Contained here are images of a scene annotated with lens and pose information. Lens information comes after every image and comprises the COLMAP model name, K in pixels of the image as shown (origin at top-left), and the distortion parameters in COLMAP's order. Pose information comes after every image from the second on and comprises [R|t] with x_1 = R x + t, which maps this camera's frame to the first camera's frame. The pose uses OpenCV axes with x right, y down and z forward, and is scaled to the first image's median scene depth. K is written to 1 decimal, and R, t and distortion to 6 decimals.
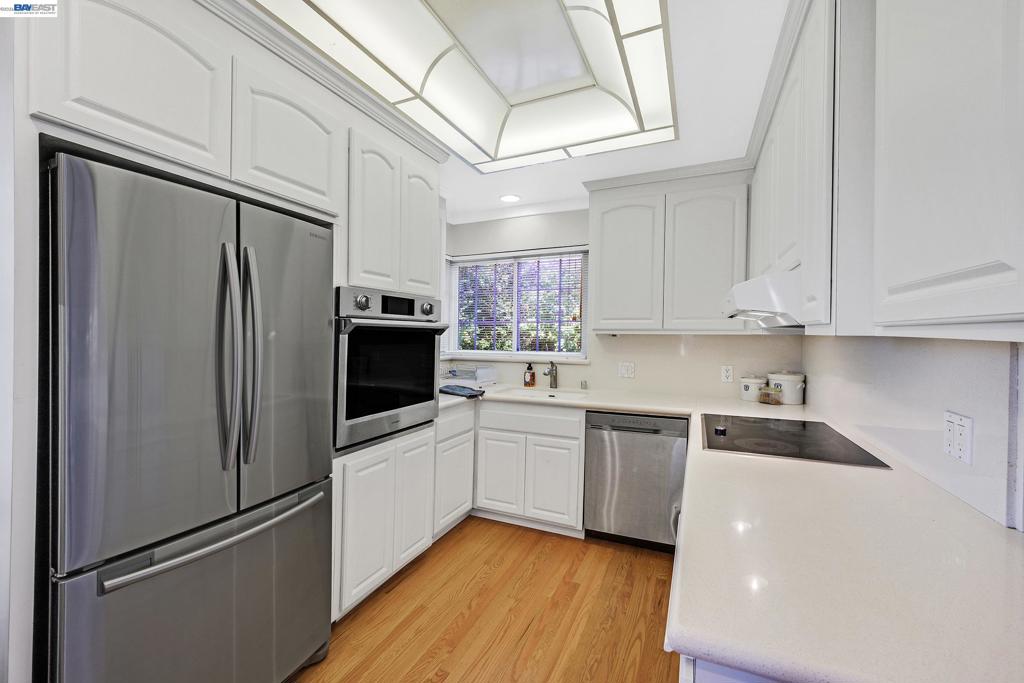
lens RADIAL K [[407.0, 0, 509.8], [0, 407.0, 333.8], [0, 0, 1]] dist [-0.001765, -0.001232]
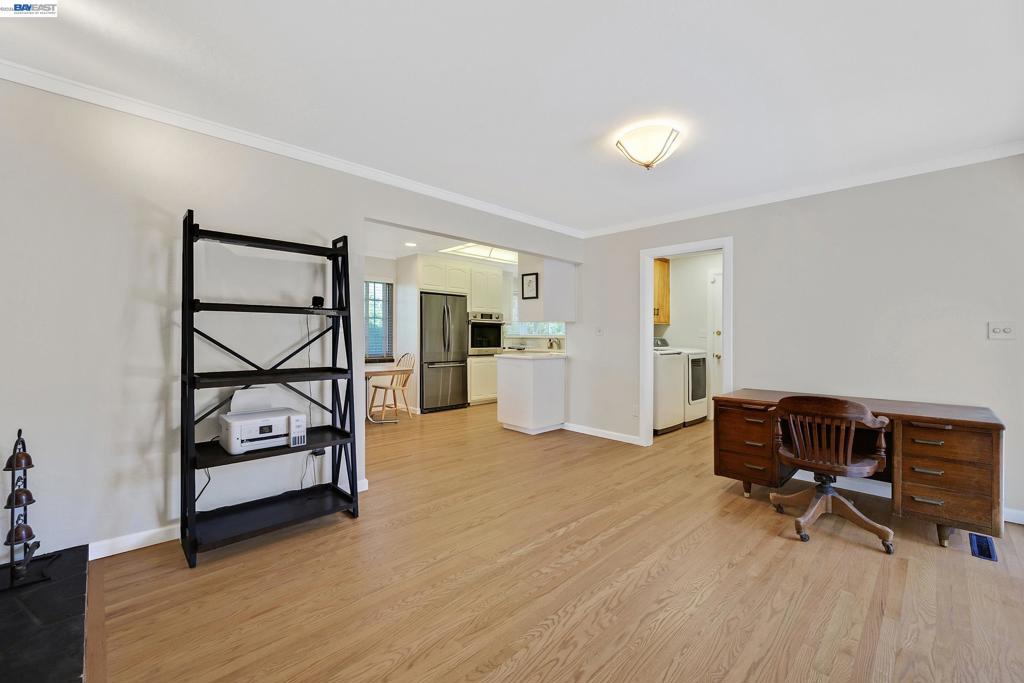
lens RADIAL K [[407.0, 0, 512.1], [0, 407.0, 334.0], [0, 0, 1]] dist [-0.001765, -0.001232]
pose [[0.931787, -0.007534, -0.362928, 1.000557], [0.005501, 0.999963, -0.006633, 0.087216], [0.362965, 0.004184, 0.931794, -1.791816]]
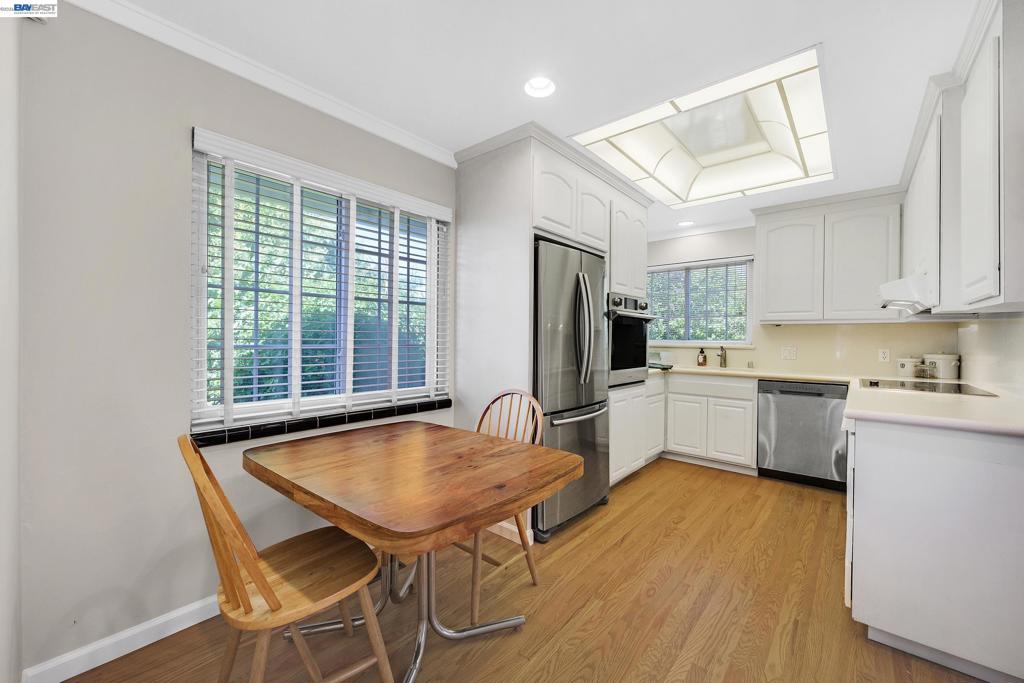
lens RADIAL K [[407.0, 0, 509.9], [0, 407.0, 328.7], [0, 0, 1]] dist [-0.001765, -0.001232]
pose [[0.963667, -0.002756, -0.267092, -0.276138], [-0.003497, 0.999731, -0.022930, 0.059429], [0.267083, 0.023031, 0.963398, -0.588327]]
